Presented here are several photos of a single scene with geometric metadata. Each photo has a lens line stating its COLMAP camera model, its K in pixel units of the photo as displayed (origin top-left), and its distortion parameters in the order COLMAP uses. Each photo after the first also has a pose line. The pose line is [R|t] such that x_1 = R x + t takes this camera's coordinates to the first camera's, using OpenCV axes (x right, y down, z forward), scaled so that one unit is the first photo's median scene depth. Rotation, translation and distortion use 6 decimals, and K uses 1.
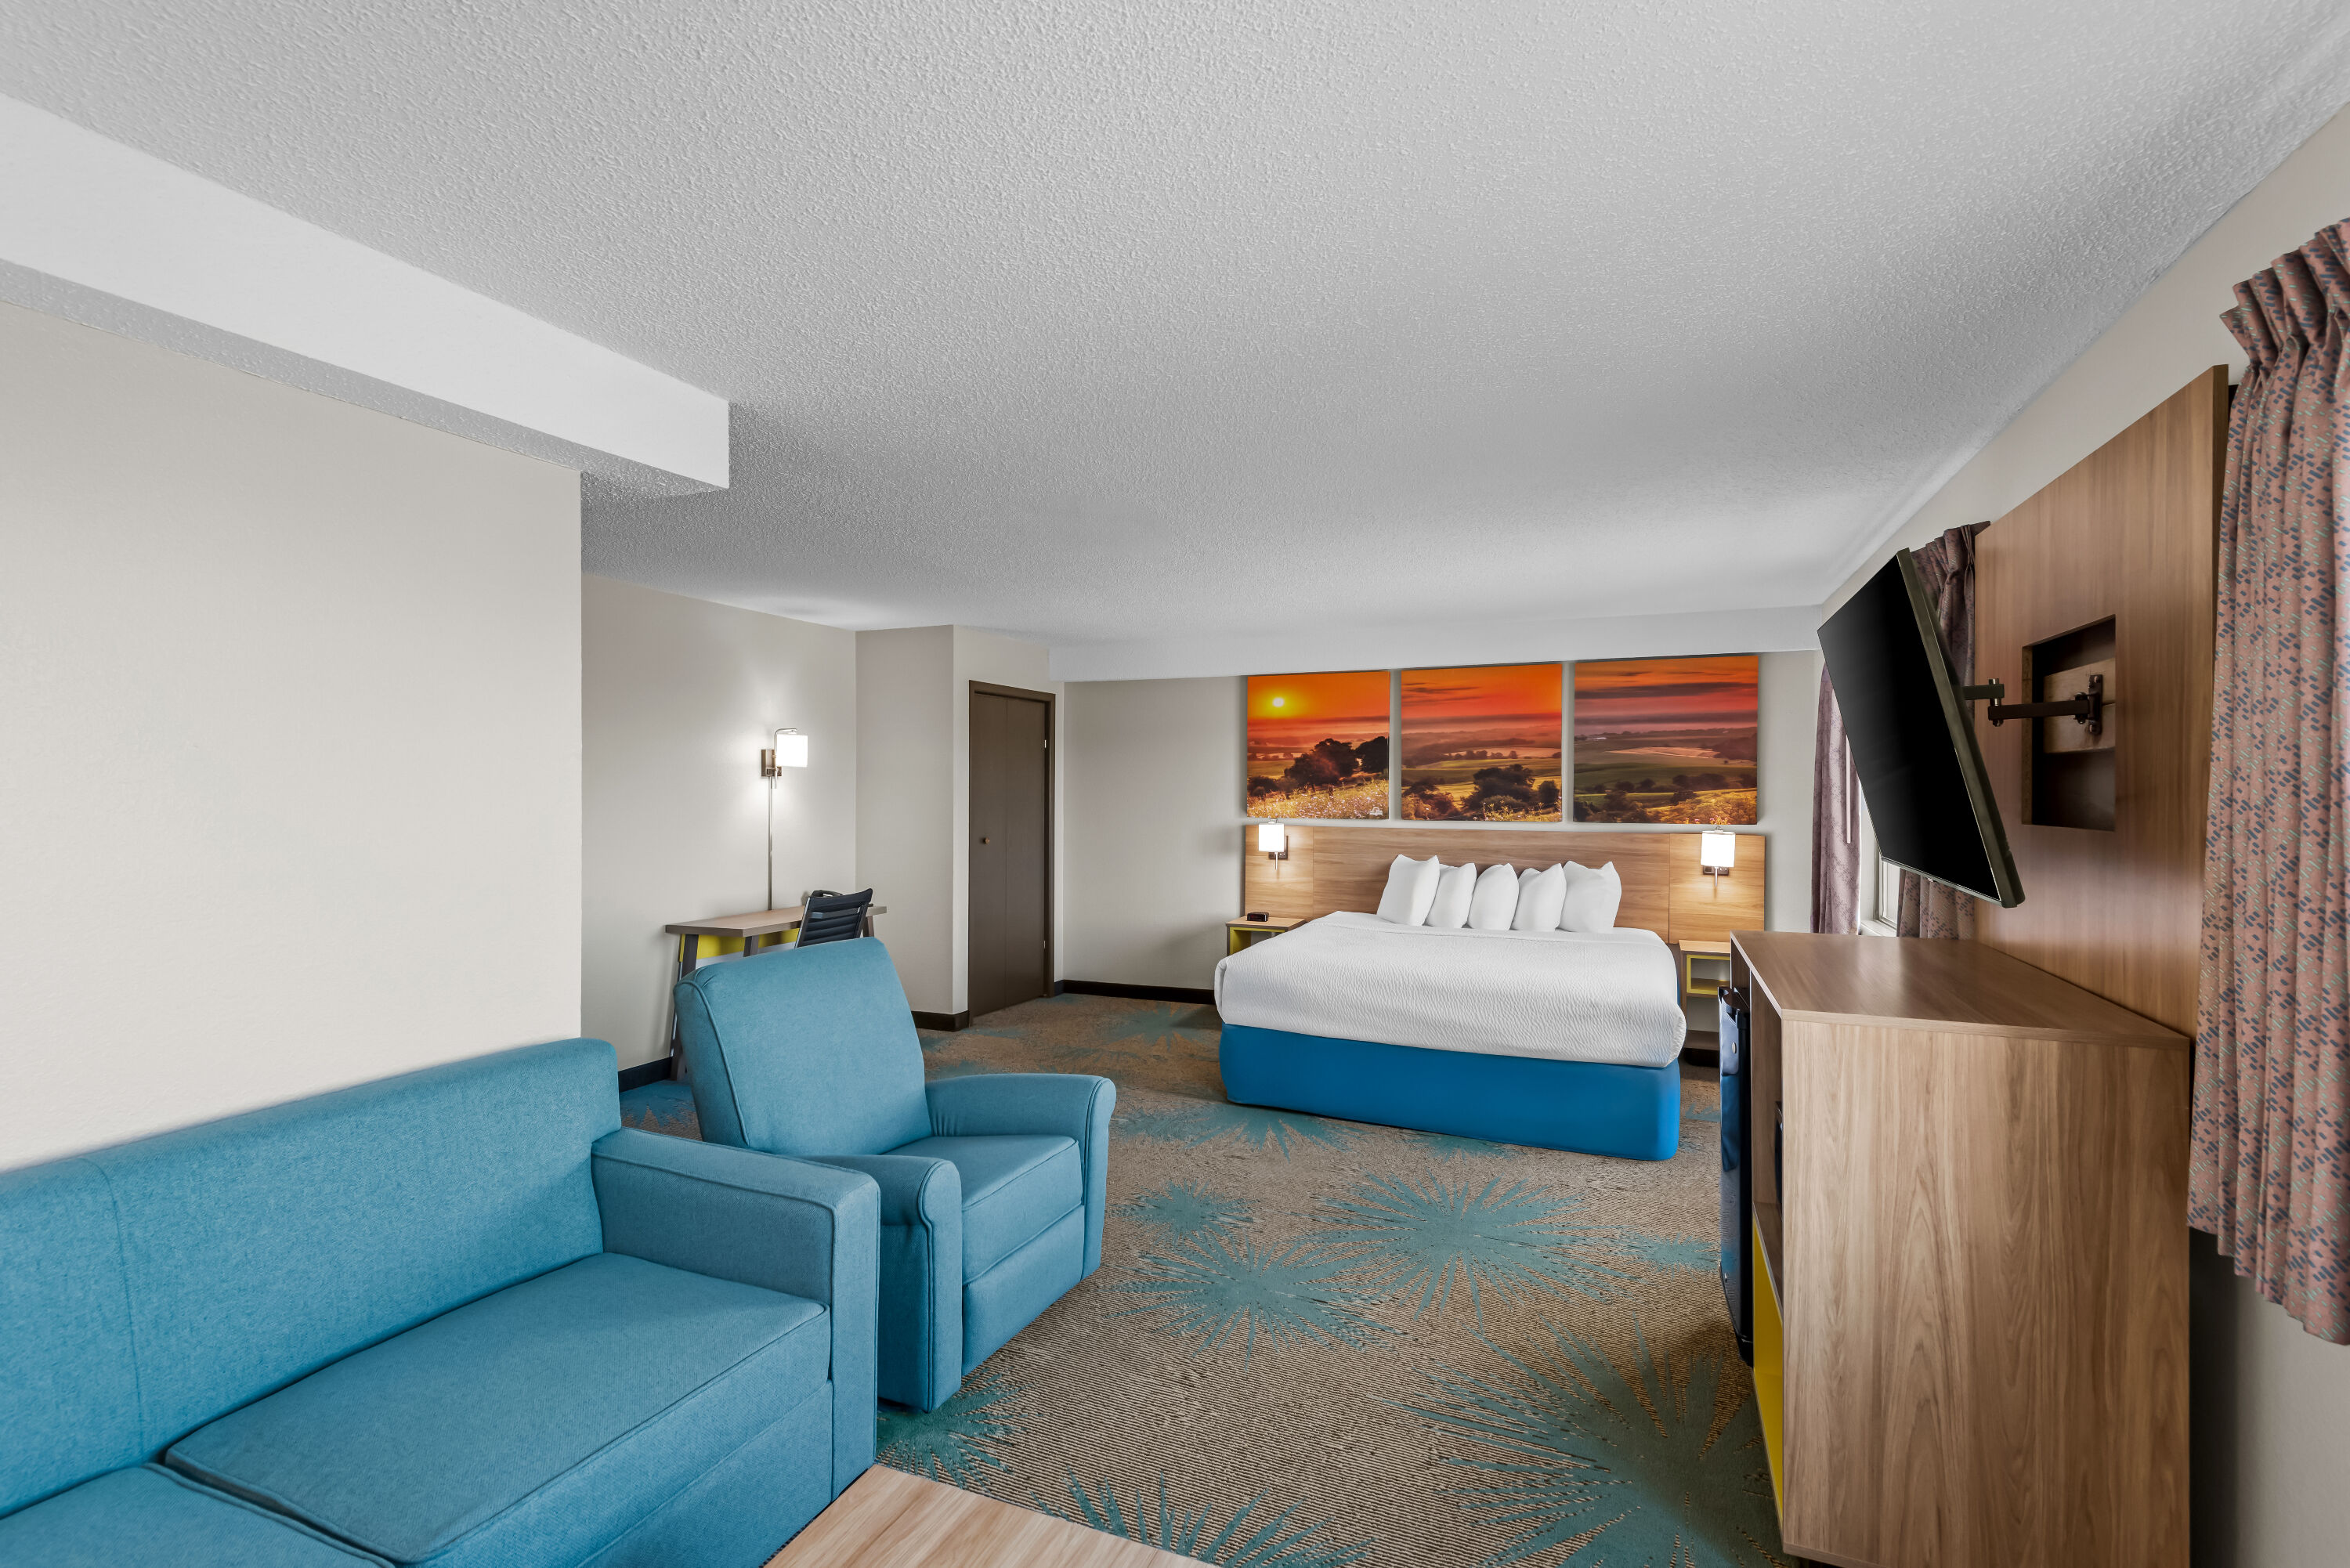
lens RADIAL K [[1077.0, 0, 1175.0], [0, 1077.0, 784.0], [0, 0, 1]] dist [0.000274, -0.000060]
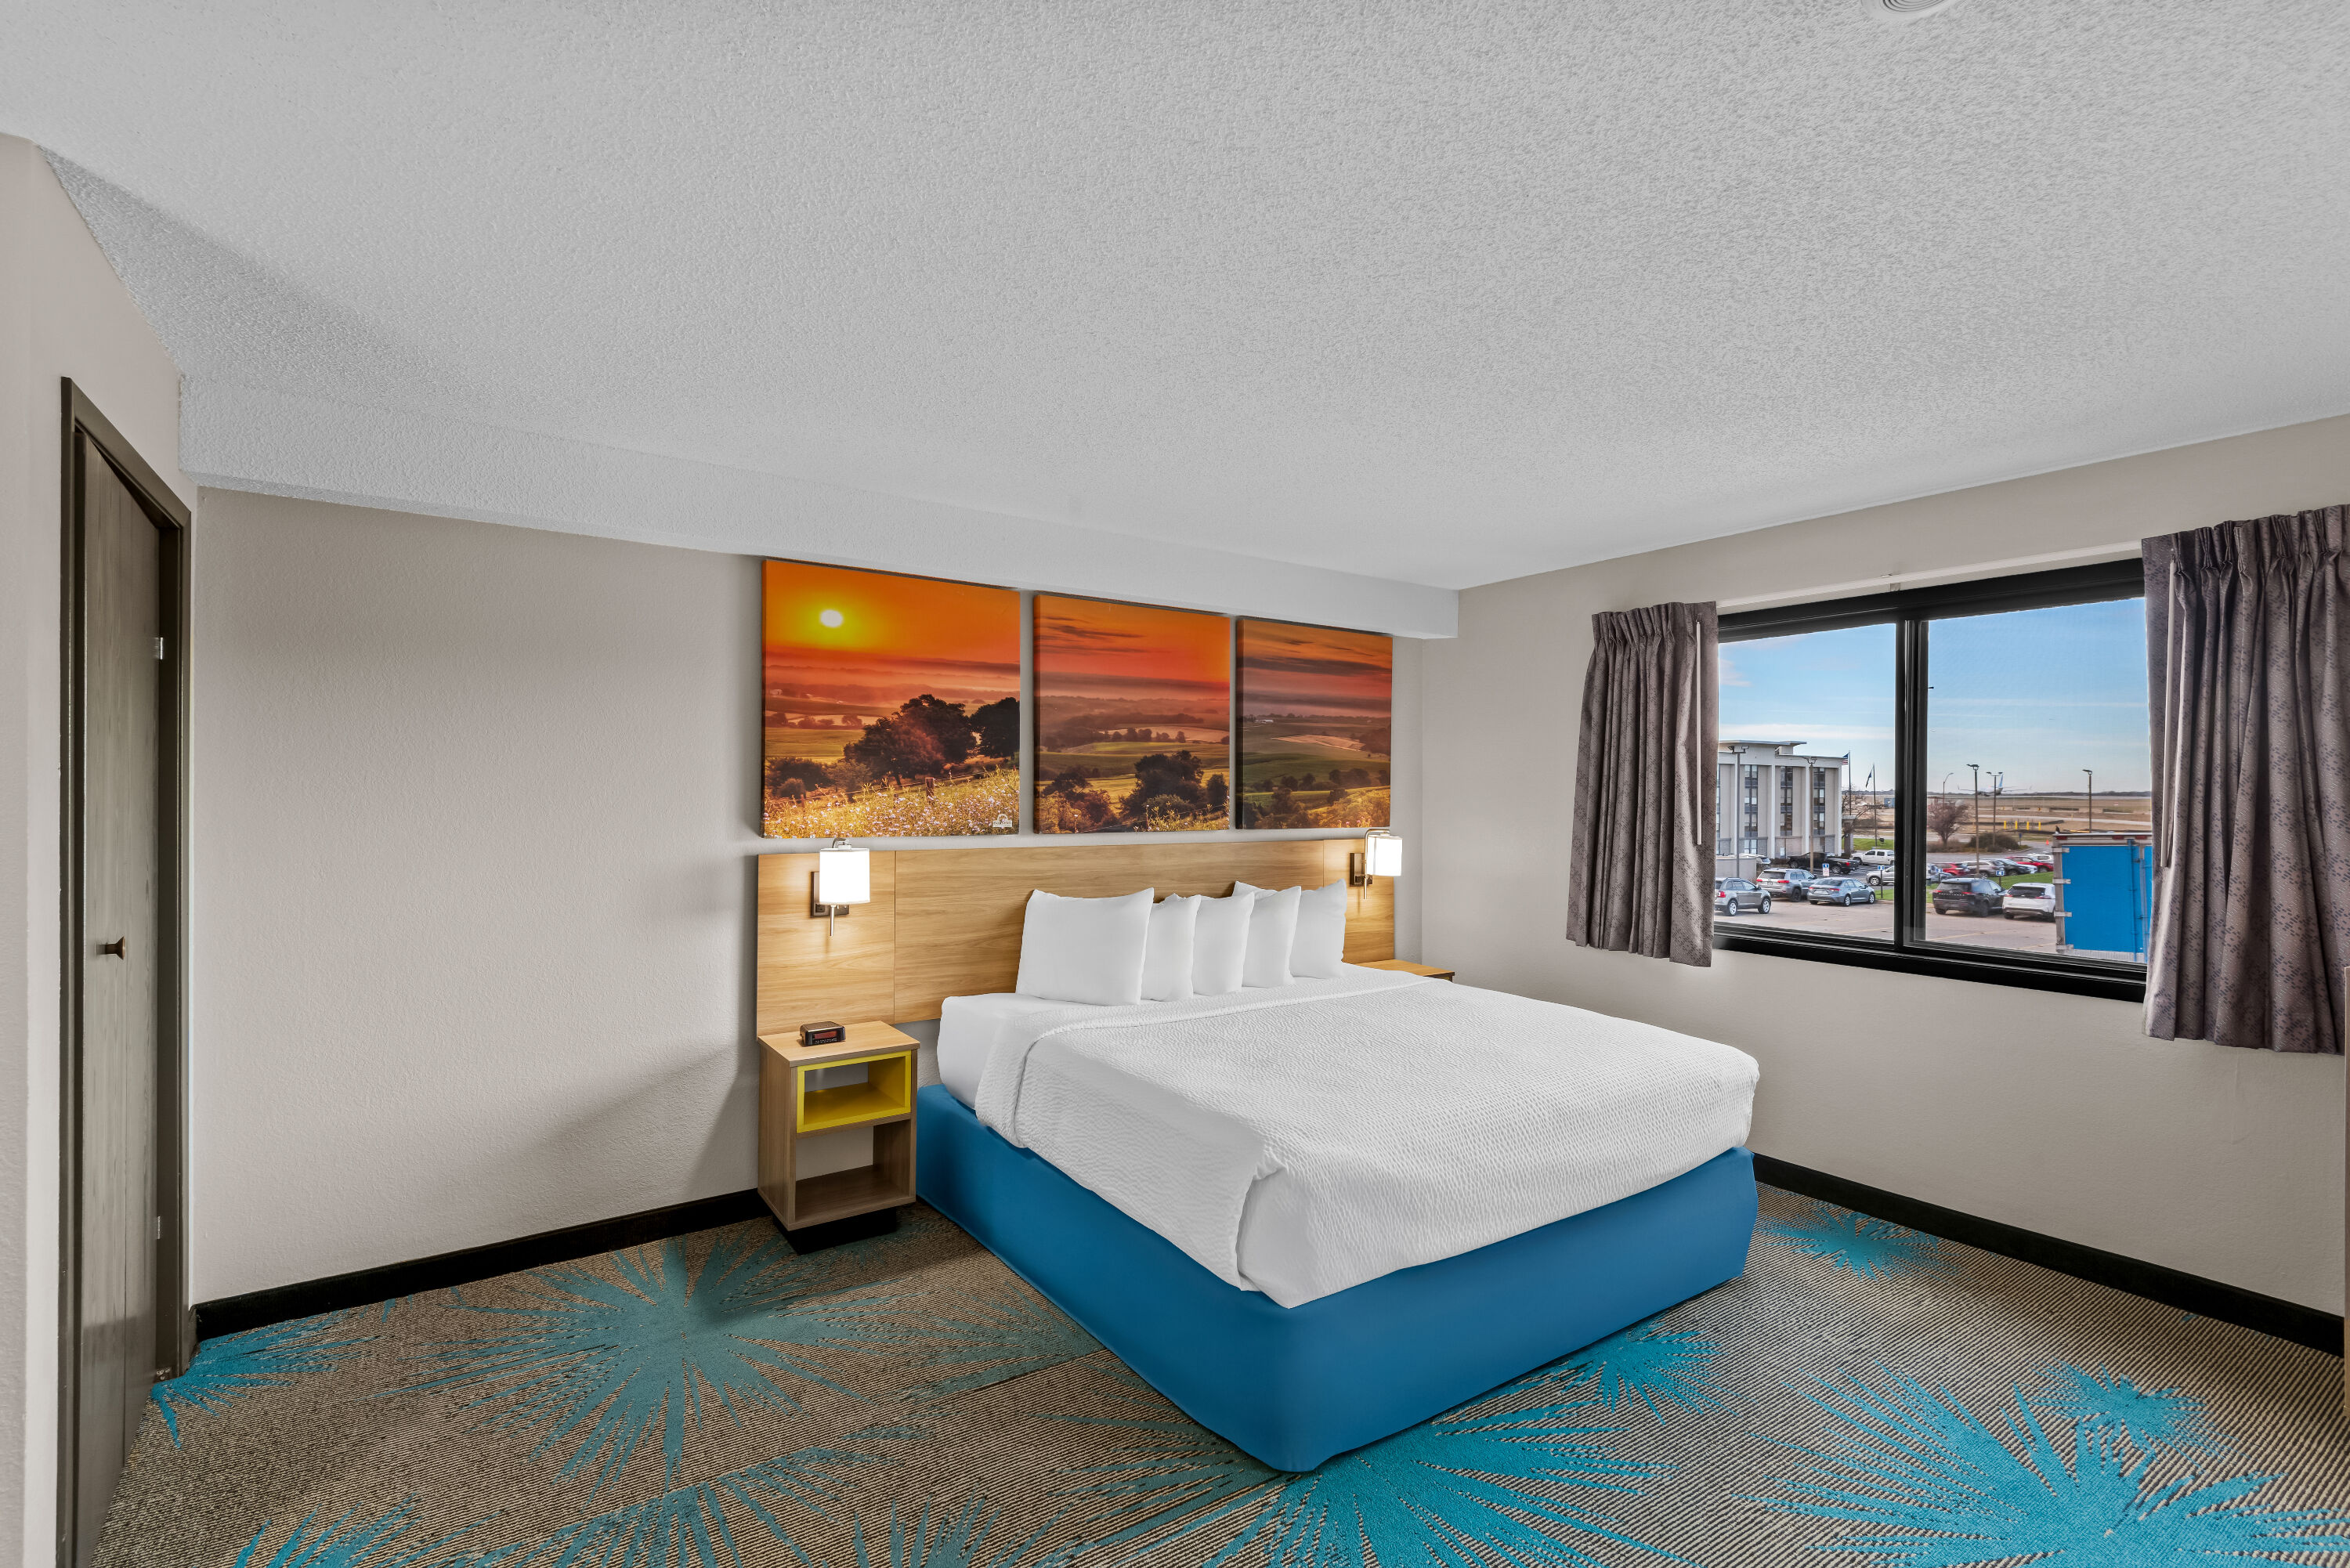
lens RADIAL K [[1049.1, 0, 1175.0], [0, 1049.1, 784.0], [0, 0, 1]] dist [-0.001618, -0.000336]
pose [[0.528682, 0.006564, 0.848795, -0.265280], [-0.007188, 0.999969, -0.003256, 0.005860], [-0.848790, -0.004380, 0.528712, 0.618689]]
